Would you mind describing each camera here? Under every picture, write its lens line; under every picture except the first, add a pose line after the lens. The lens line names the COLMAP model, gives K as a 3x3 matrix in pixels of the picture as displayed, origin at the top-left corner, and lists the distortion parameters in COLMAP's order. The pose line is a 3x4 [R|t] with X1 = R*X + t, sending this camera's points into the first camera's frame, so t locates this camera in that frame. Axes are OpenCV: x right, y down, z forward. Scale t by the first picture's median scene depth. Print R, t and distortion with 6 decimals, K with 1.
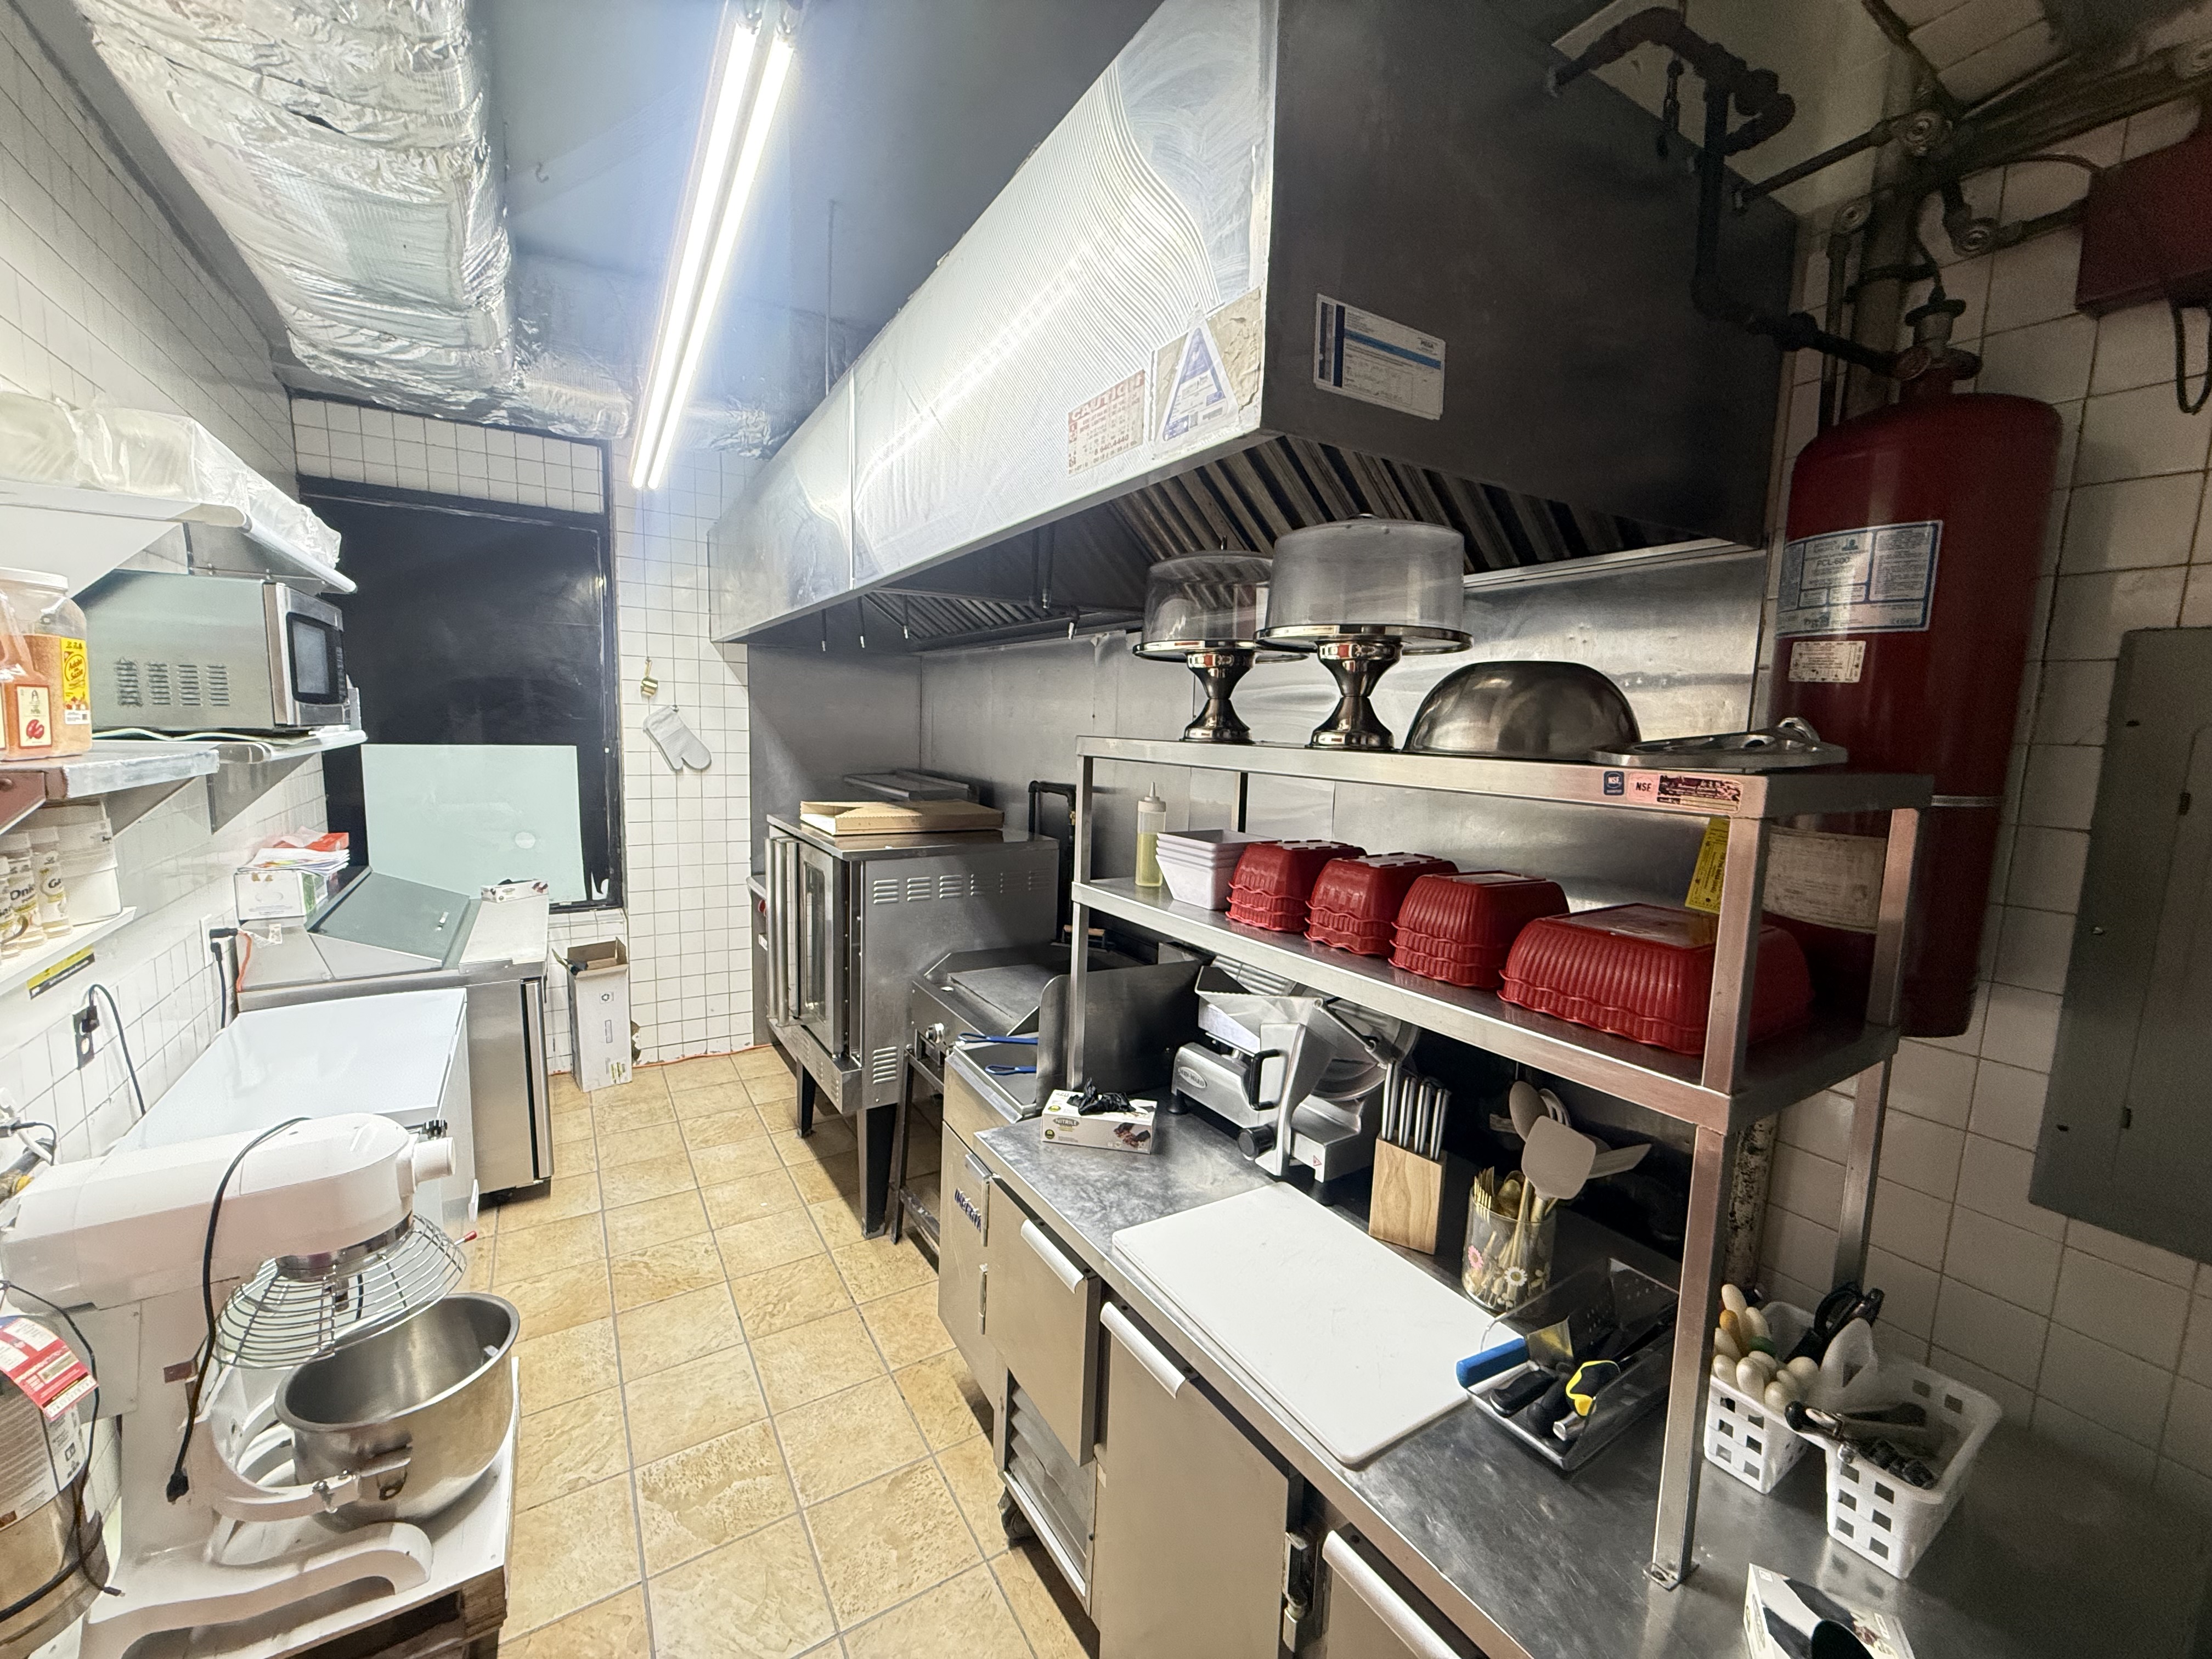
lens RADIAL K [[878.8, 0, 1099.5], [0, 878.8, 827.2], [0, 0, 1]] dist [0.000434, -0.000294]
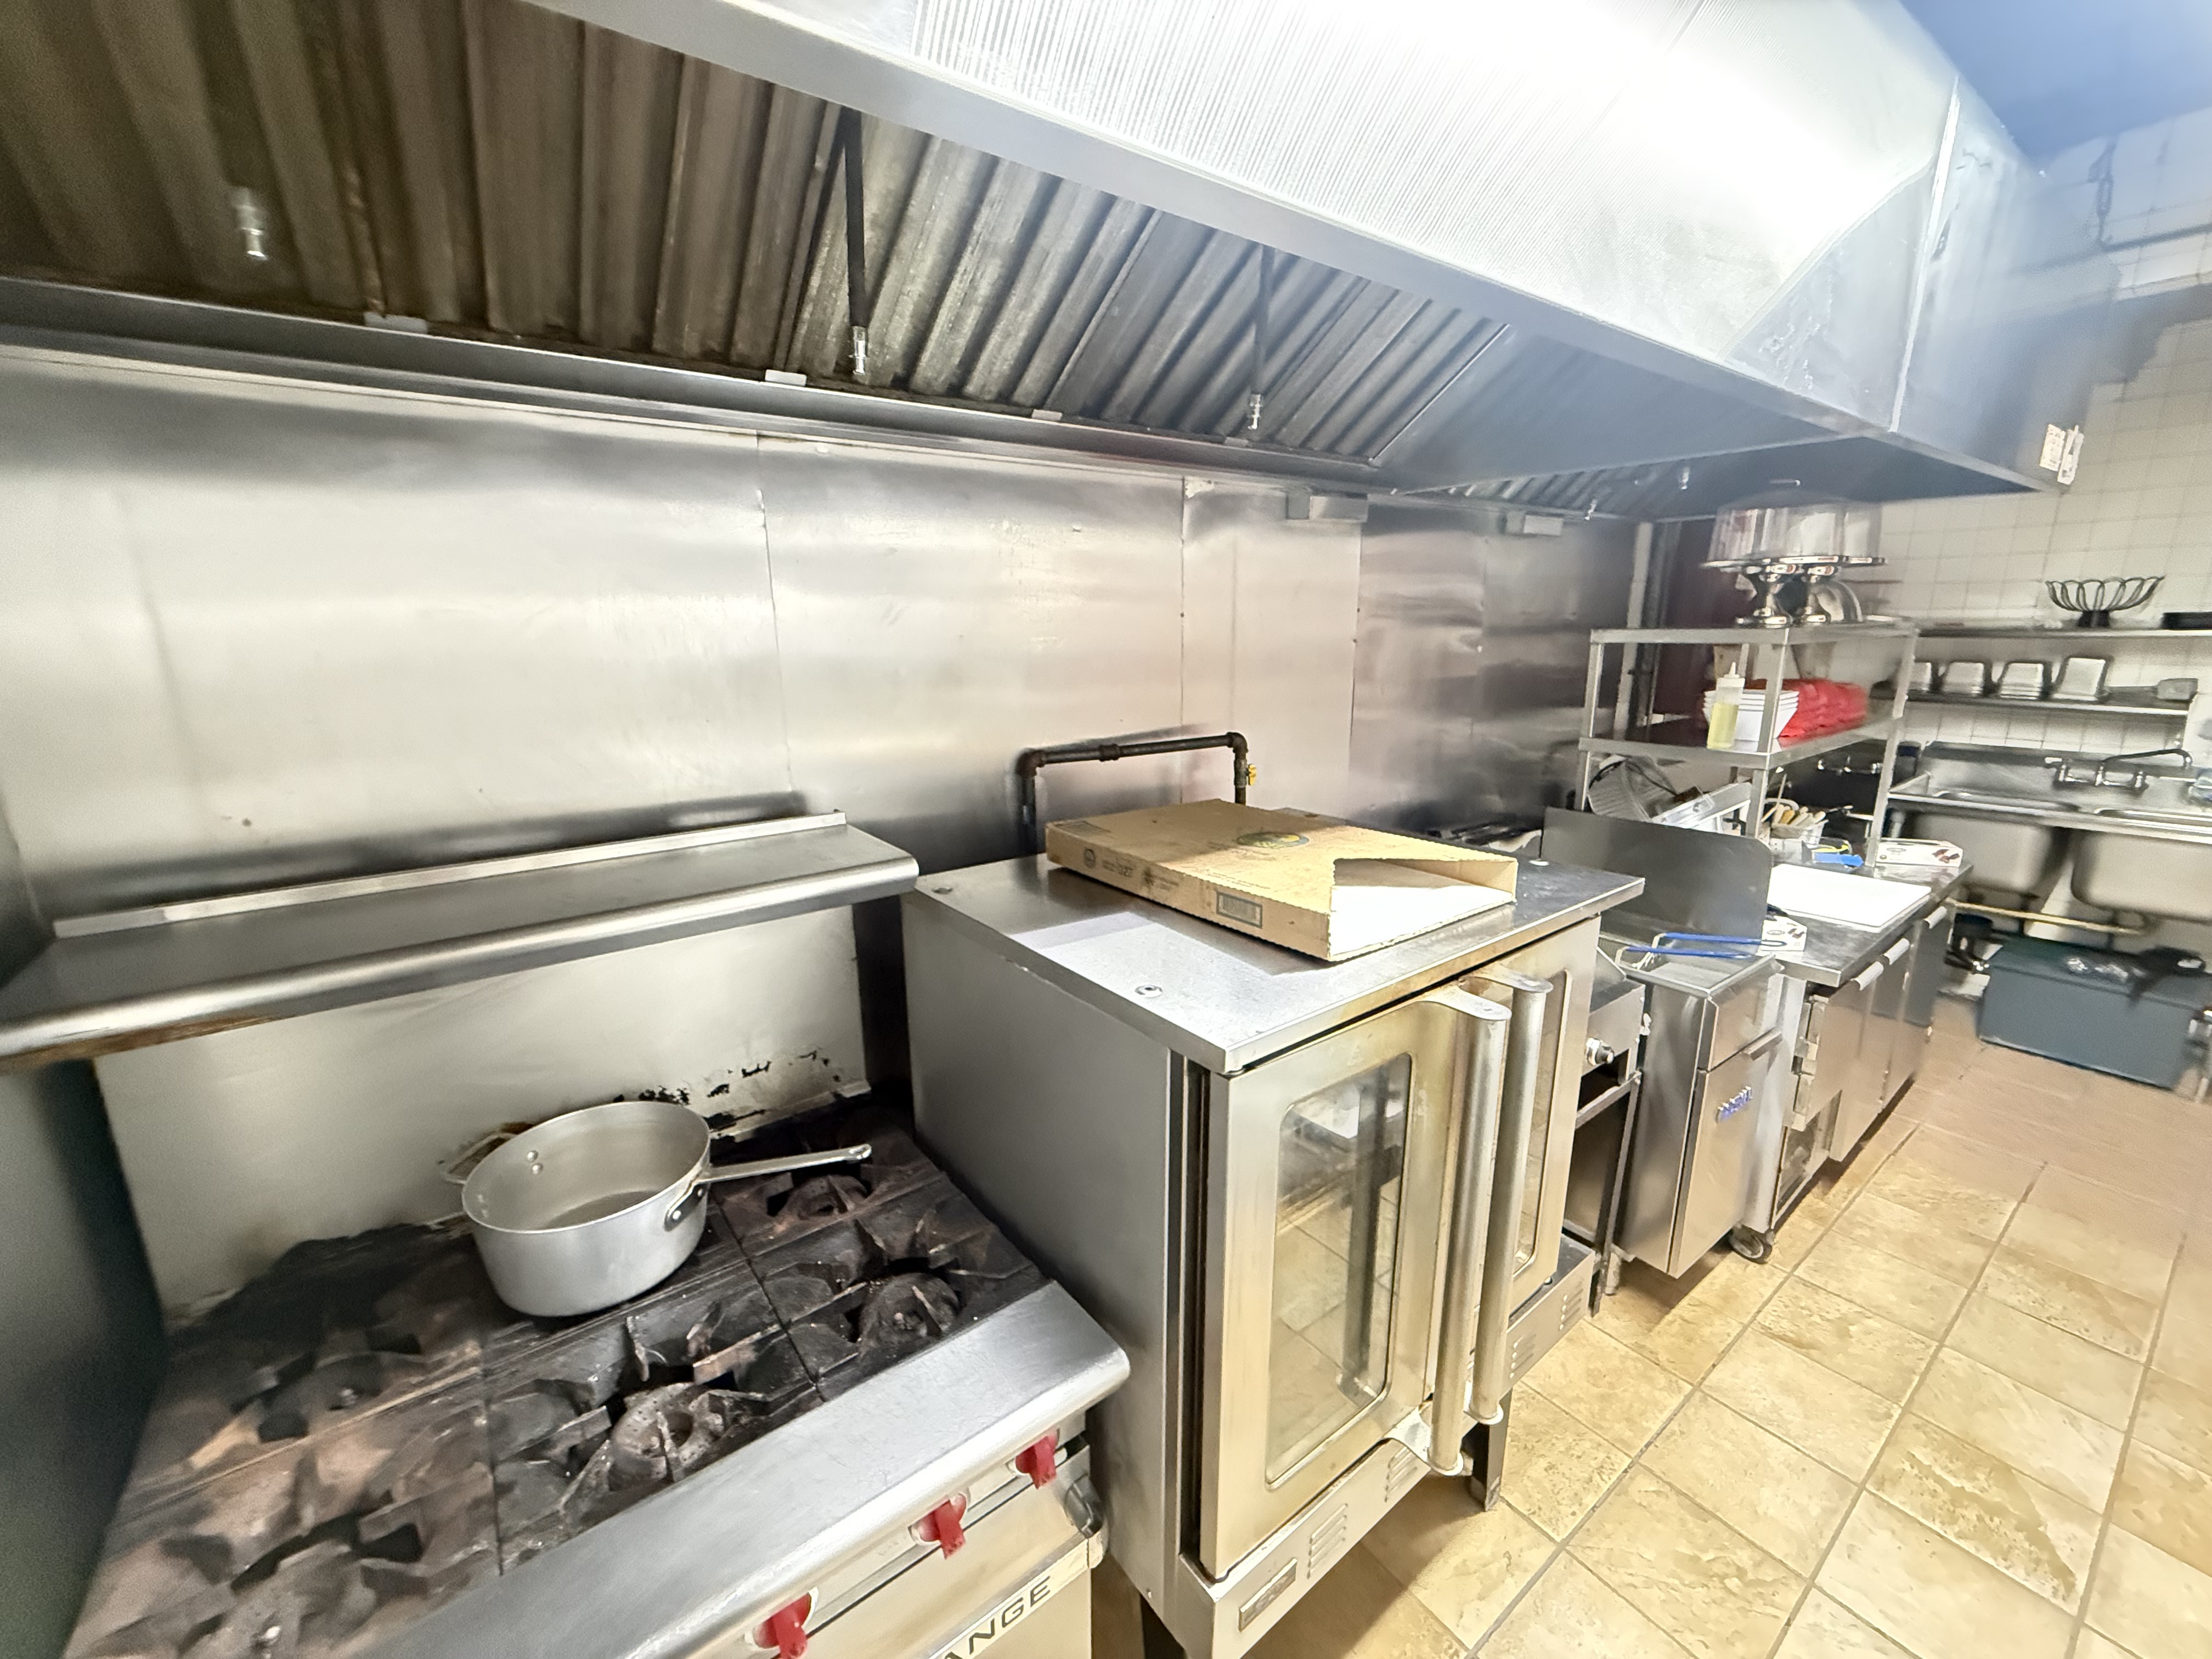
lens RADIAL K [[878.8, 0, 1099.5], [0, 878.8, 827.2], [0, 0, 1]] dist [0.000434, -0.000294]
pose [[-0.071044, -0.253913, 0.964614, -0.832352], [0.129739, 0.956491, 0.261330, -0.202144], [-0.989000, 0.143714, -0.035011, 1.425261]]
